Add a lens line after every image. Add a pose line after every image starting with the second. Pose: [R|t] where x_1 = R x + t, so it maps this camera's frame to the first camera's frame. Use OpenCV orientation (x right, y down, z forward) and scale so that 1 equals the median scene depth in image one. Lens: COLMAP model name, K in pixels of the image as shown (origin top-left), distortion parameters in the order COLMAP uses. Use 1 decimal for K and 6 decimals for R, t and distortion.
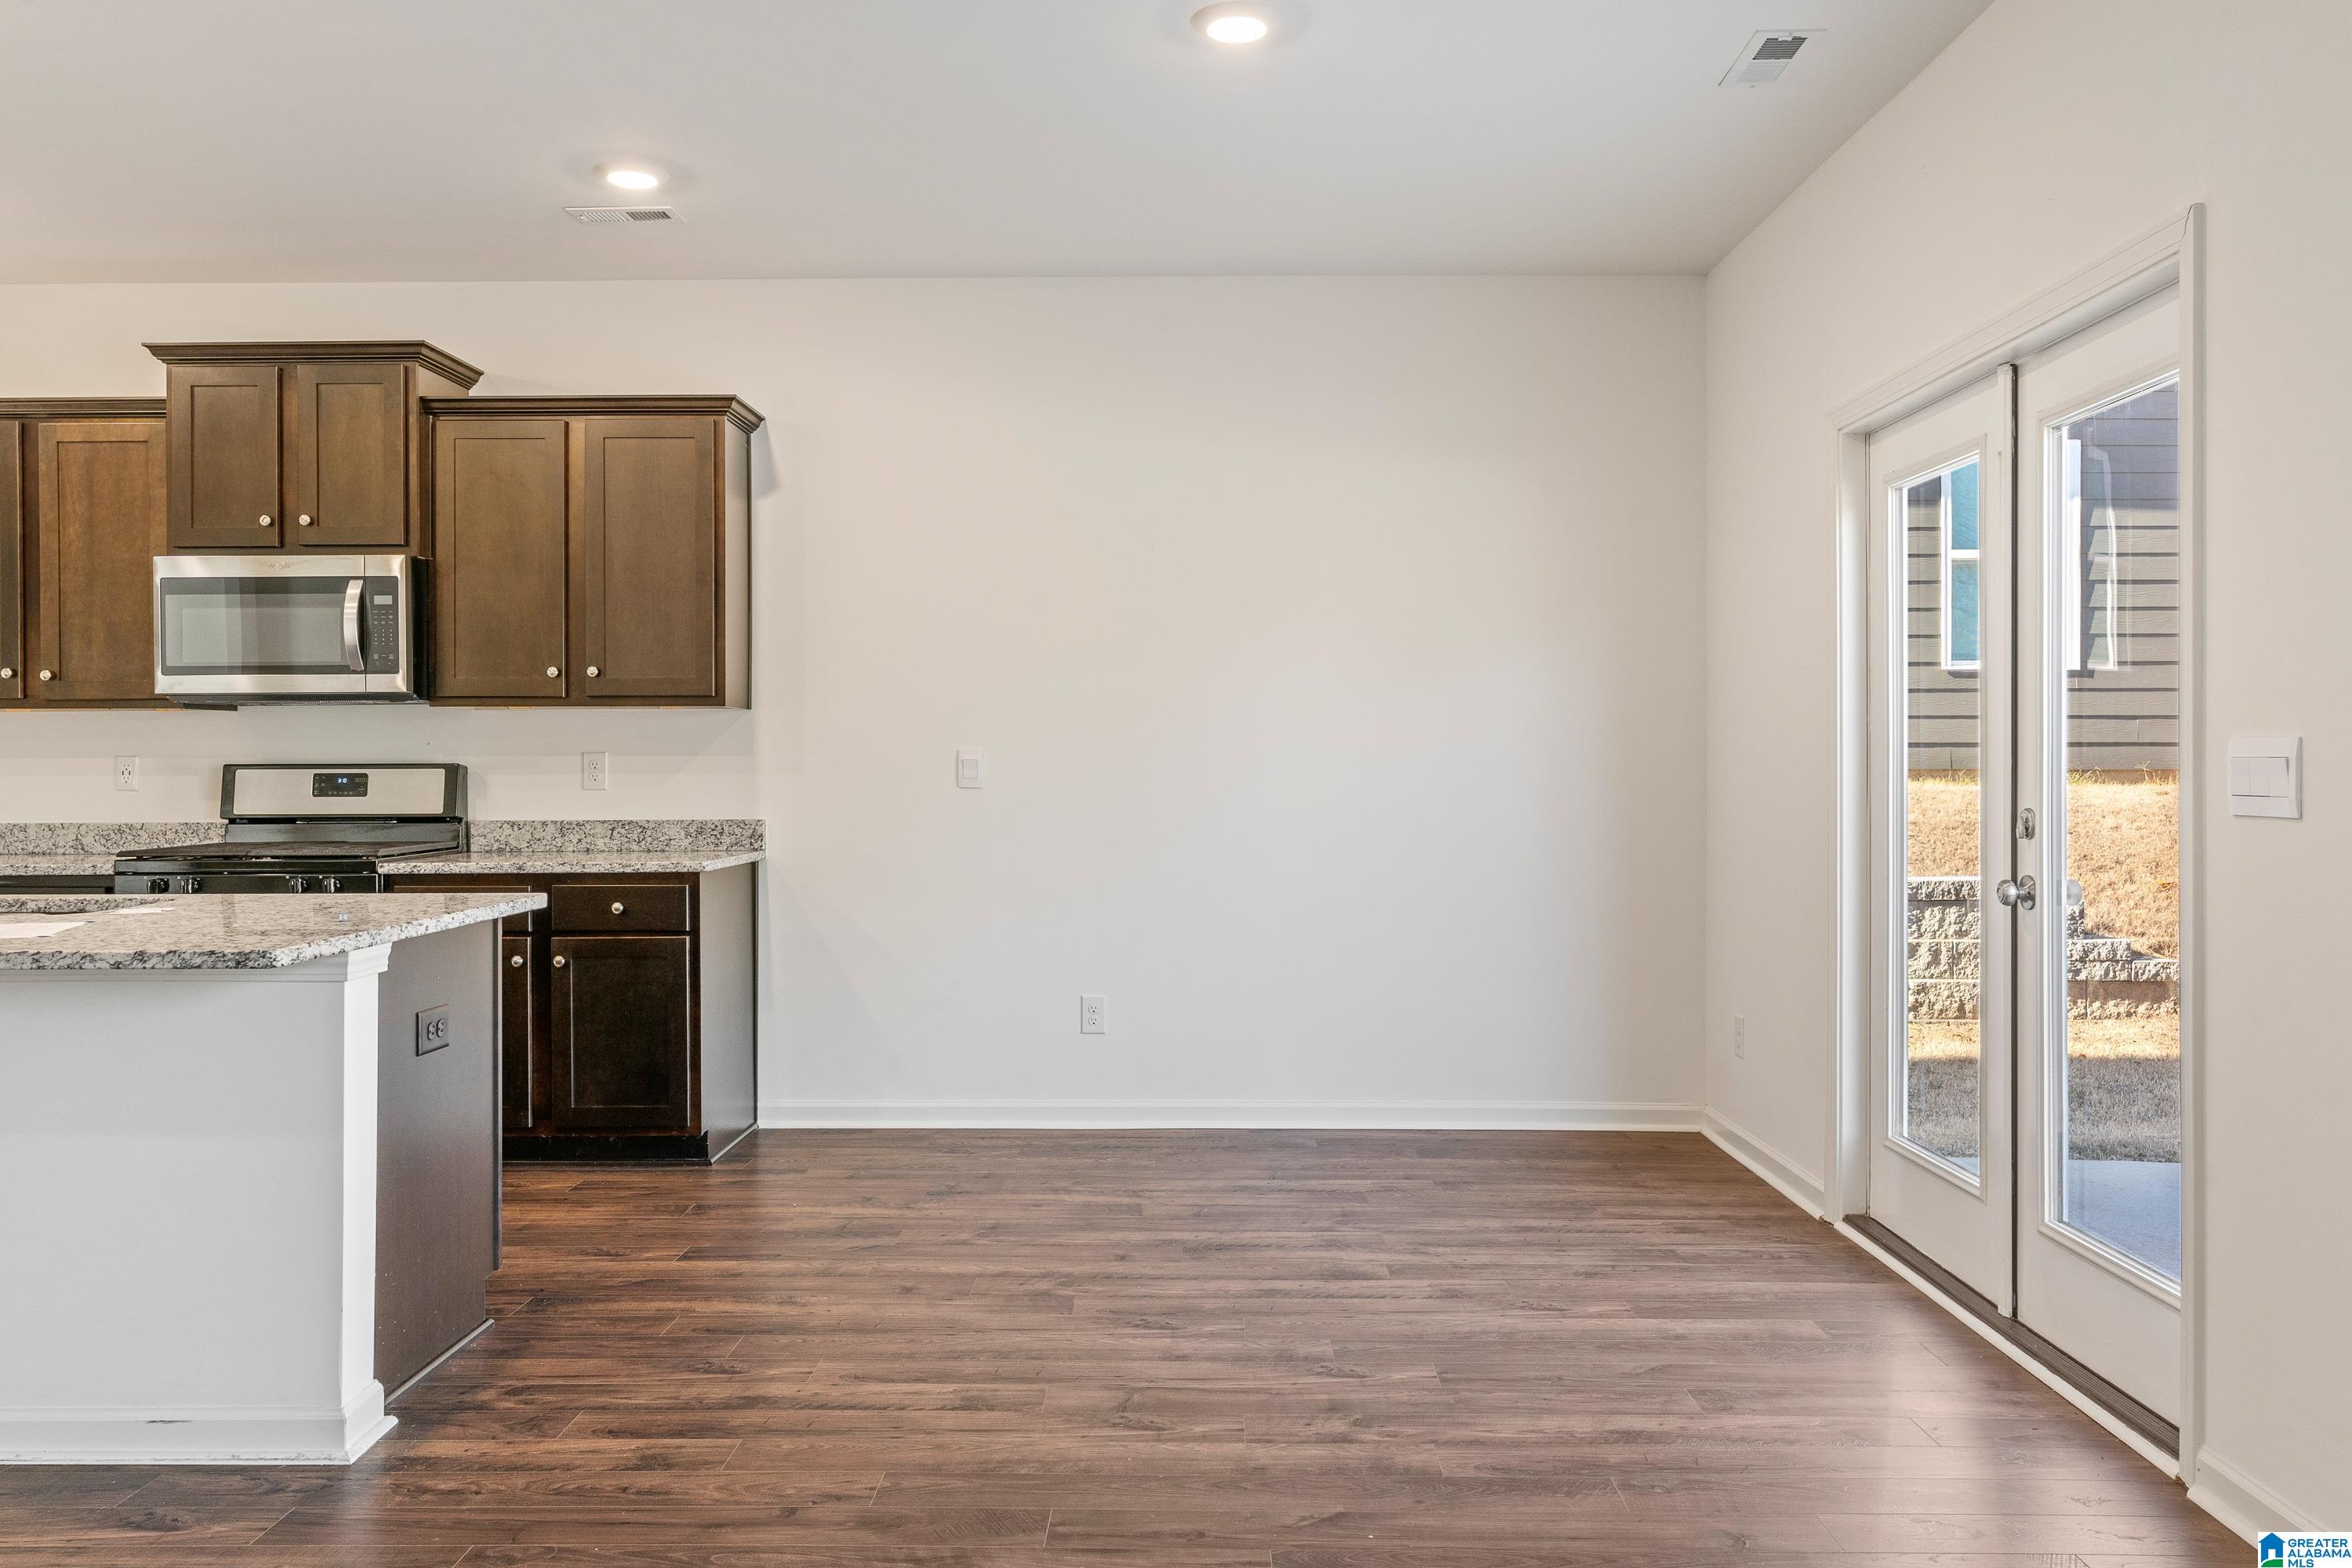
lens RADIAL K [[1715.2, 0, 1181.8], [0, 1715.2, 758.0], [0, 0, 1]] dist [0.006994, -0.001987]
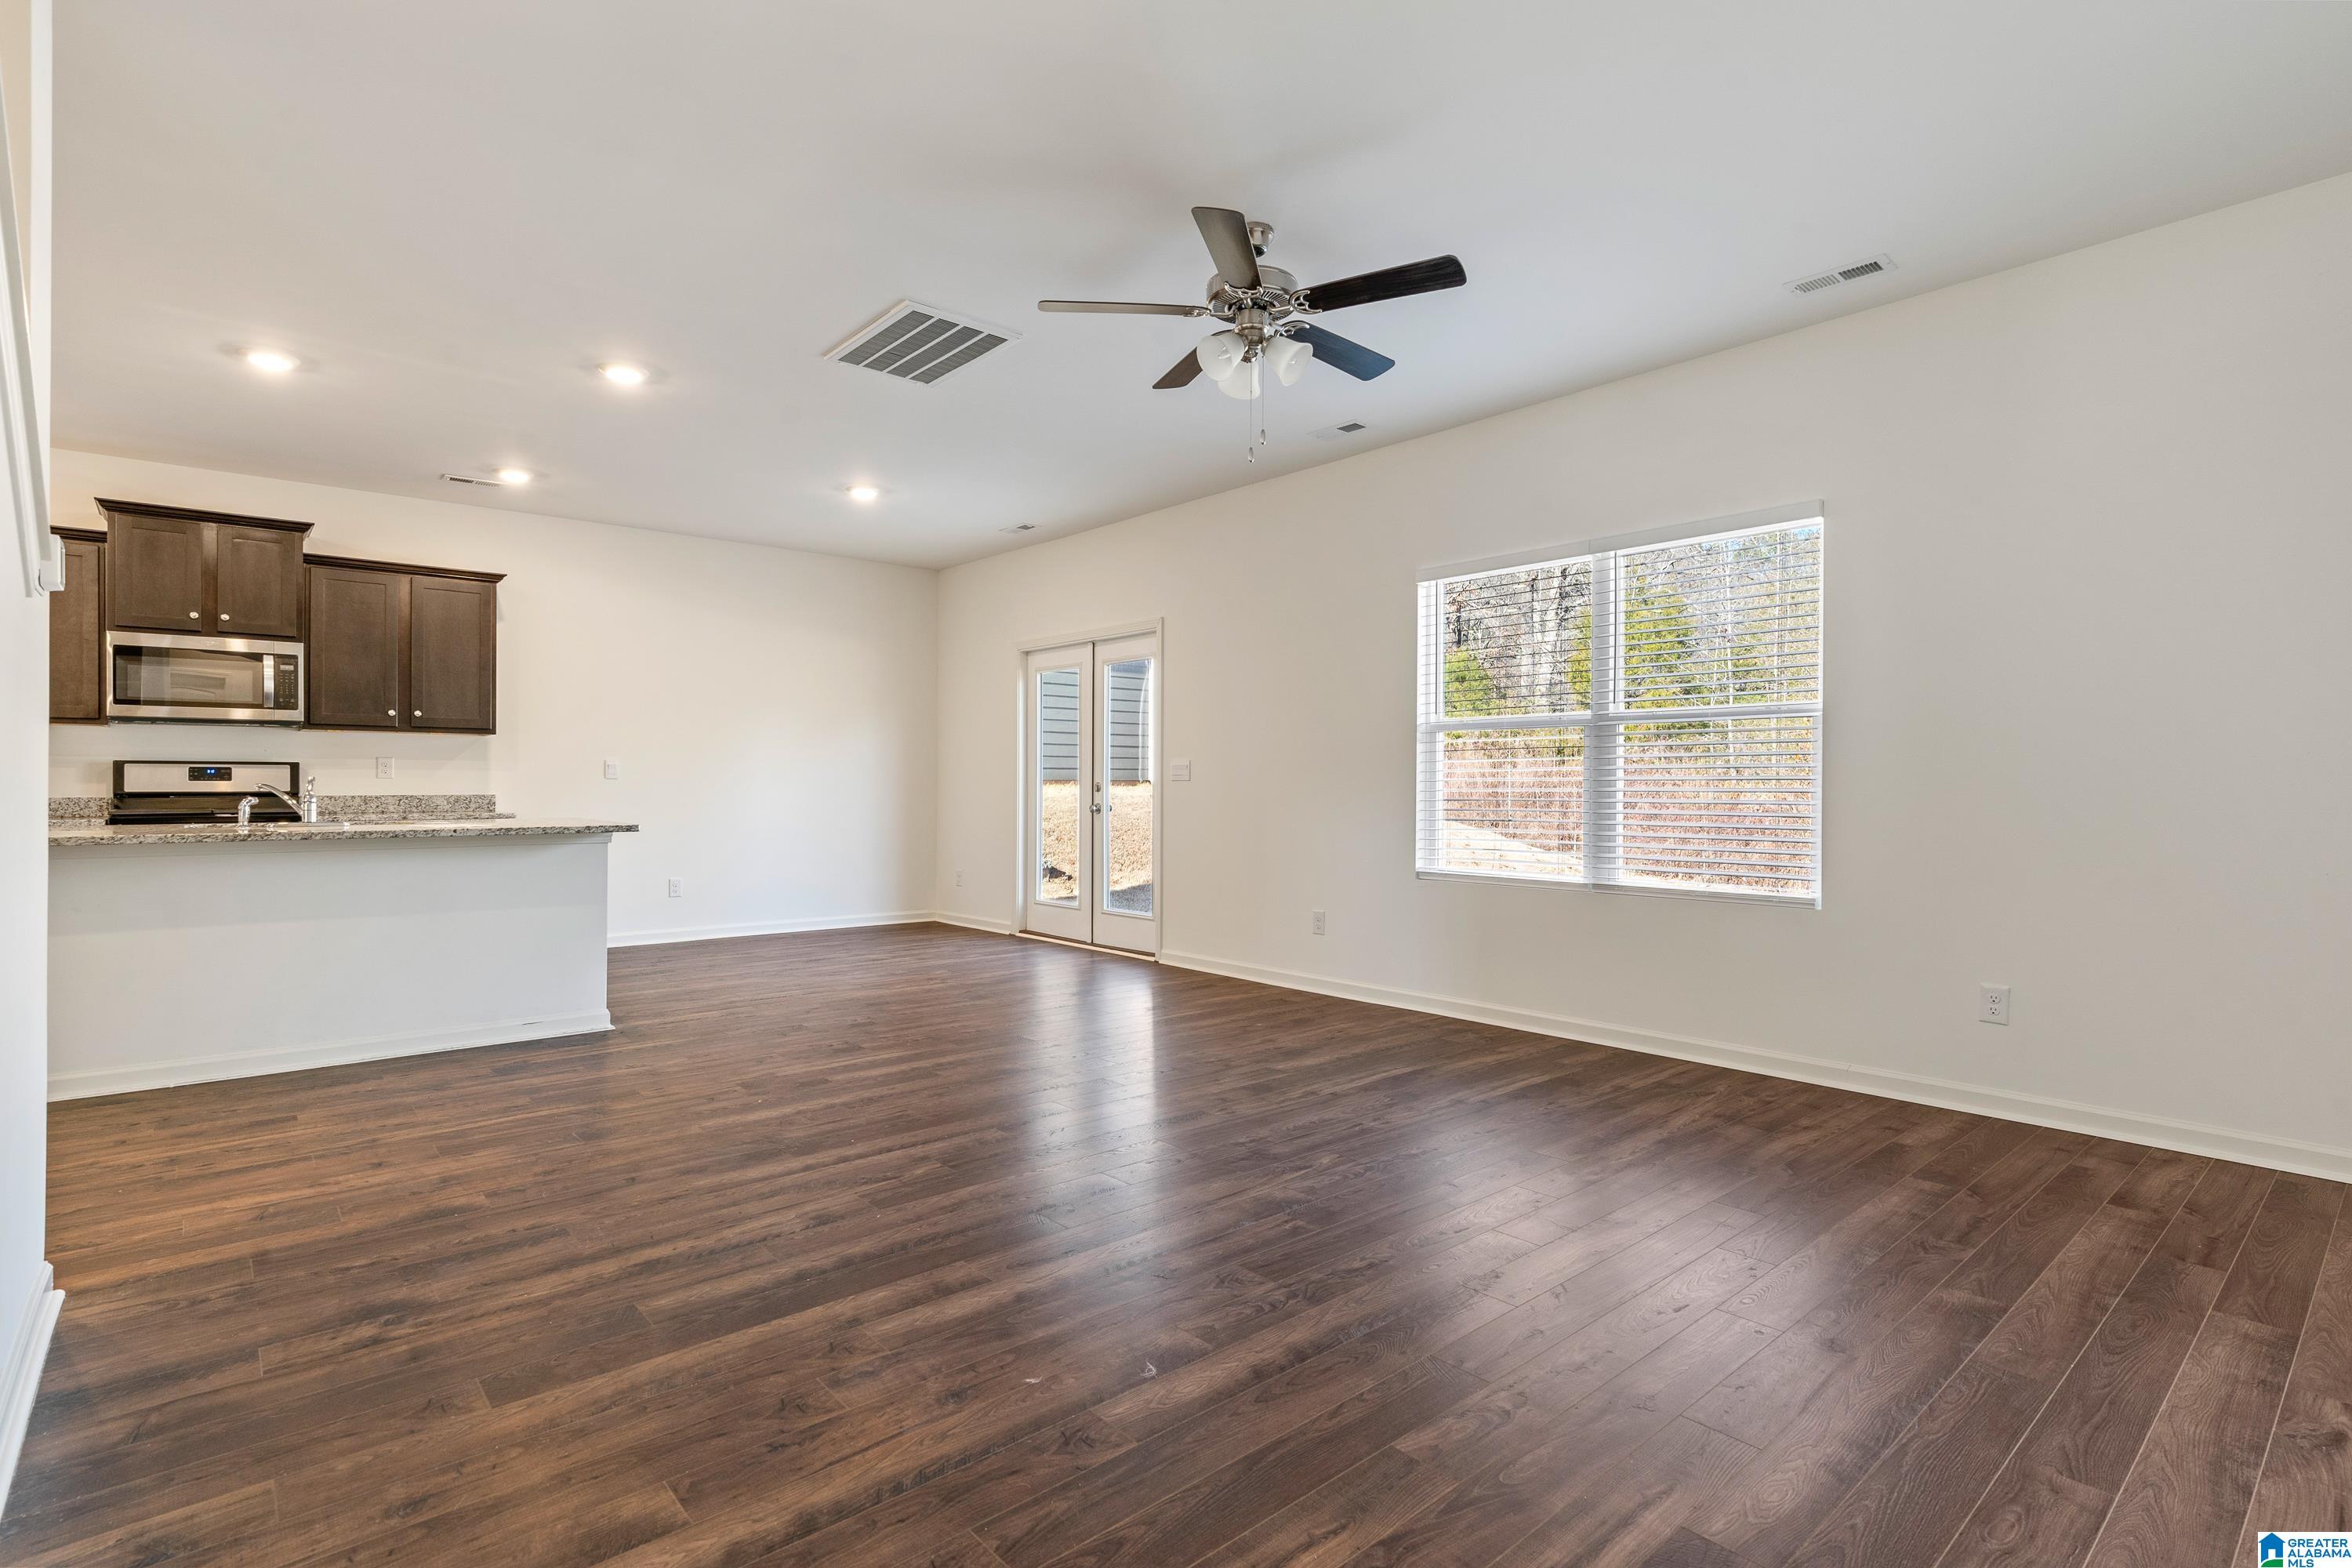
lens RADIAL K [[1127.7, 0, 1173.1], [0, 1127.7, 778.7], [0, 0, 1]] dist [-0.004683, 0.001515]
pose [[0.743804, 0.006855, 0.668363, -0.558979], [-0.004809, 0.999976, -0.004904, 0.022365], [-0.668381, 0.000433, 0.743819, -0.458649]]
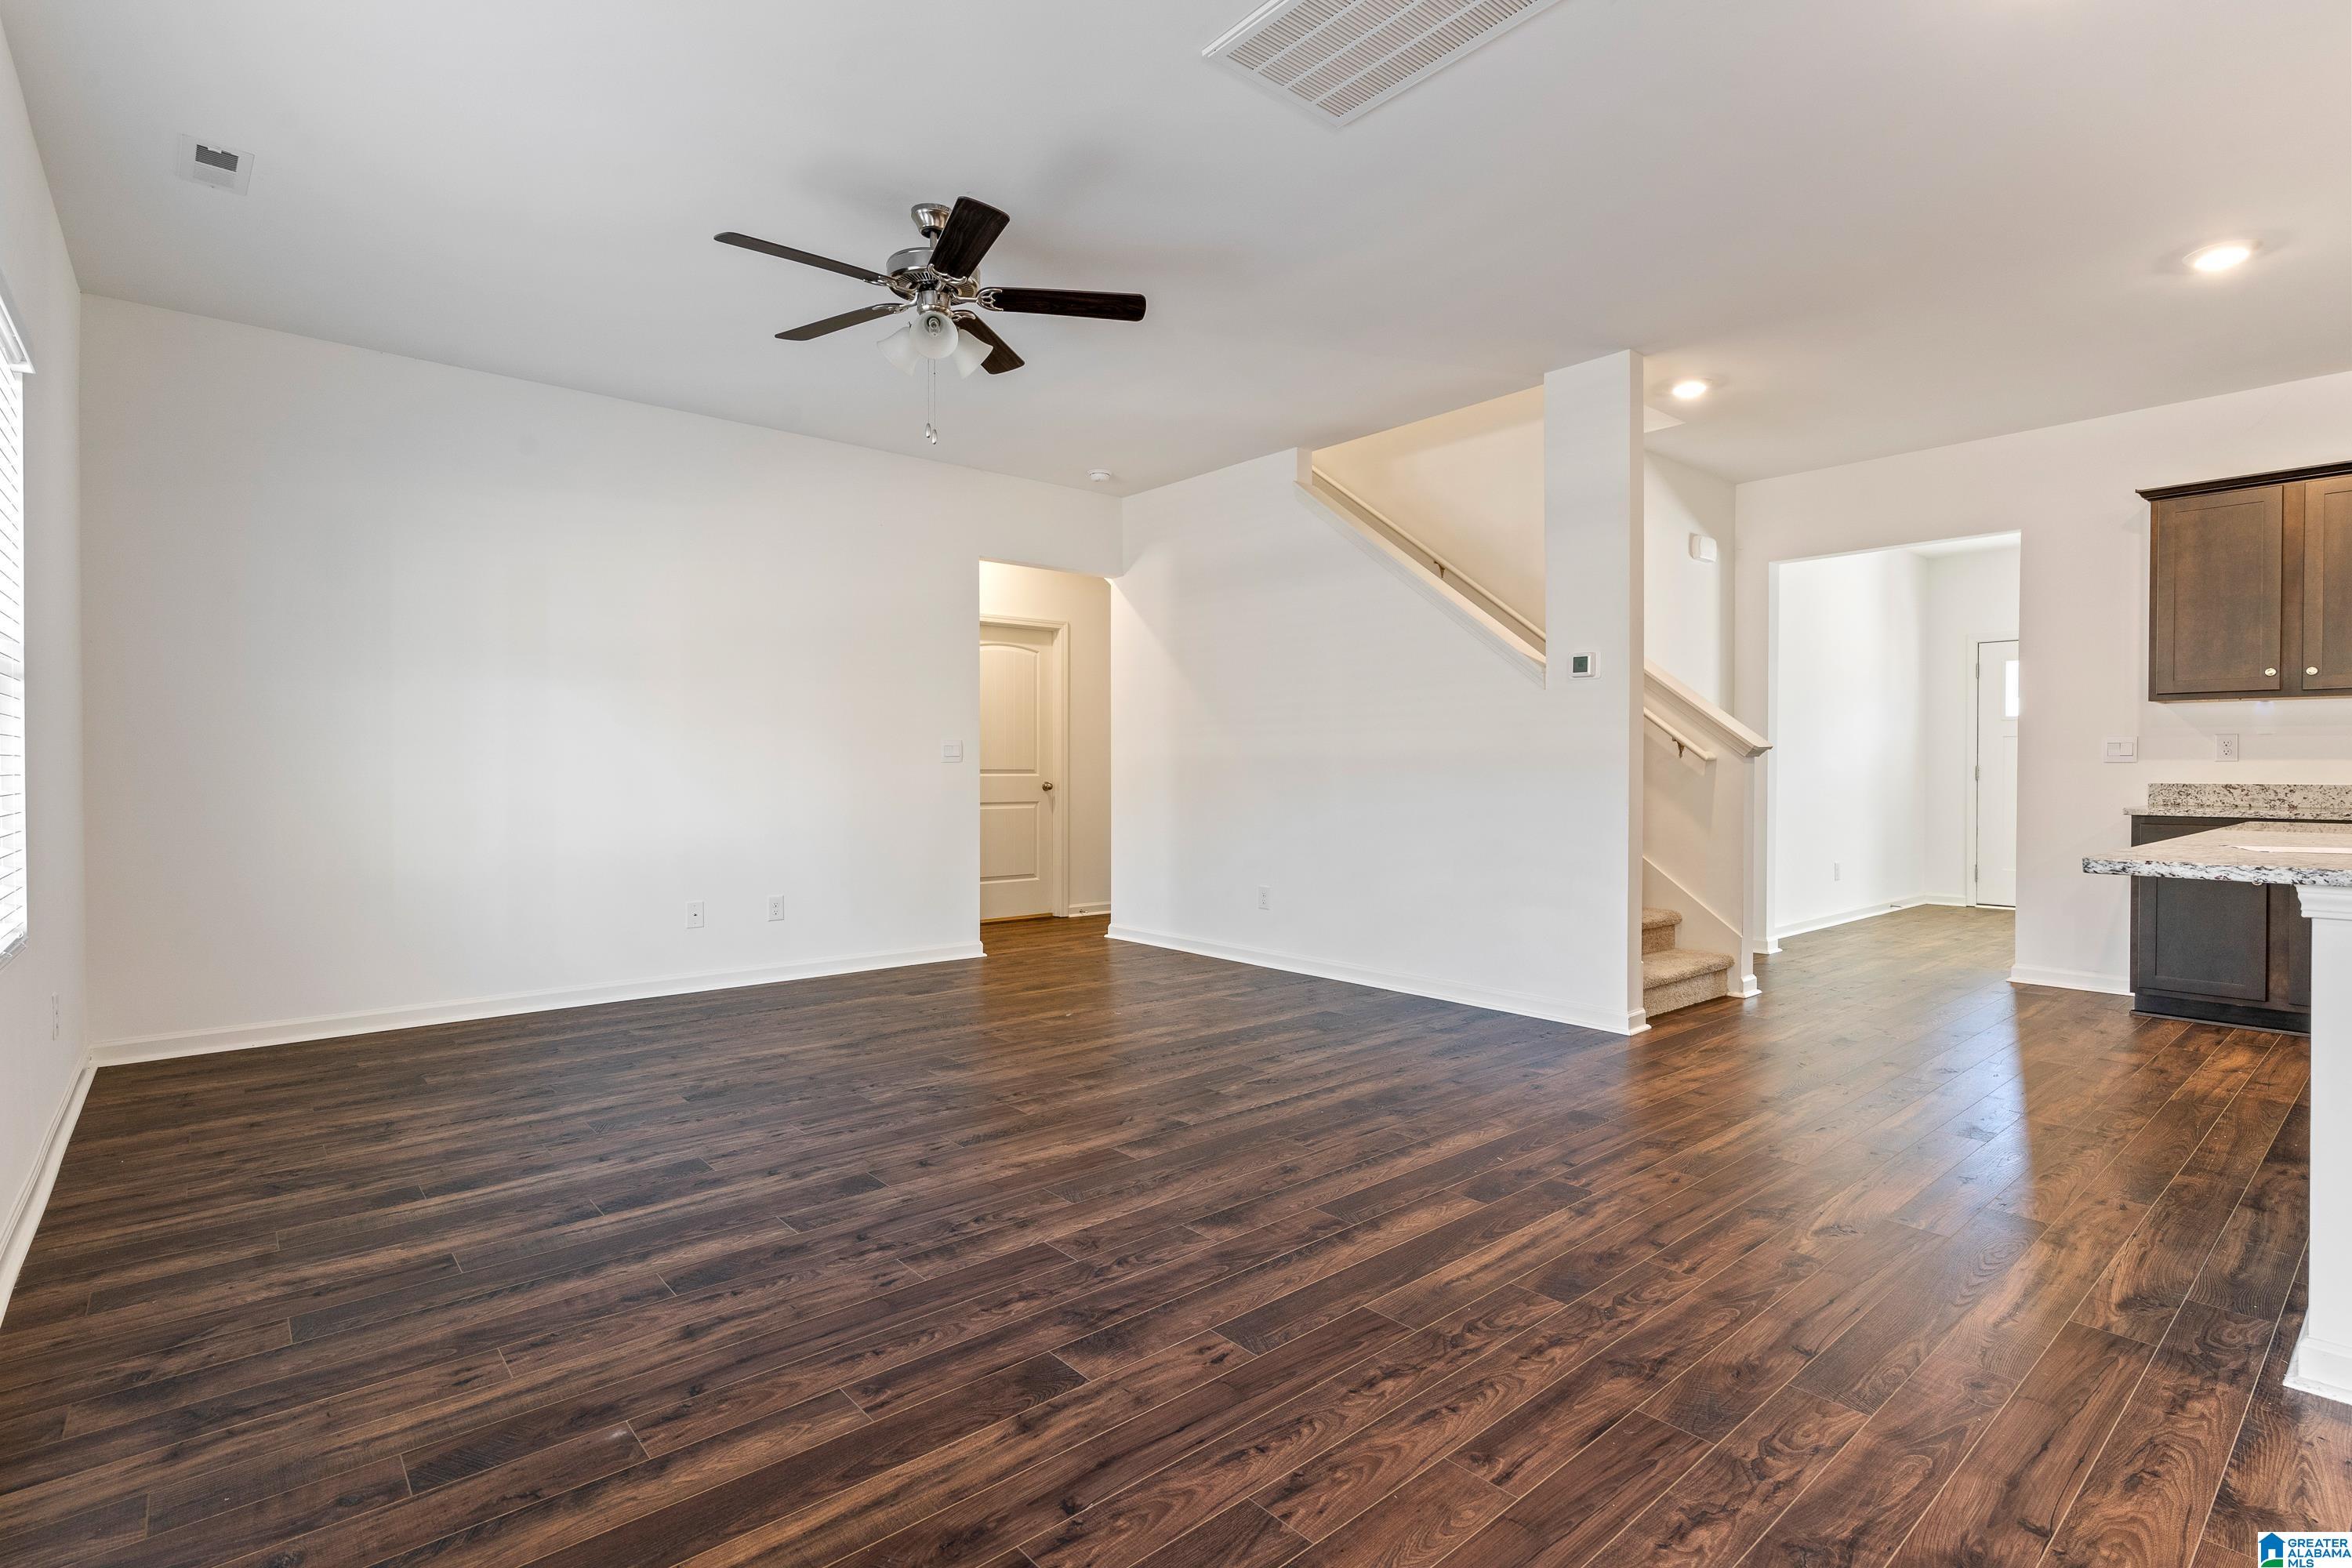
lens RADIAL K [[1127.7, 0, 1172.5], [0, 1127.7, 781.3], [0, 0, 1]] dist [-0.004683, 0.001515]
pose [[-0.747120, 0.008499, -0.664635, 0.255120], [0.001425, 0.999936, 0.011185, 0.023831], [0.664688, 0.007409, -0.747084, 0.594711]]
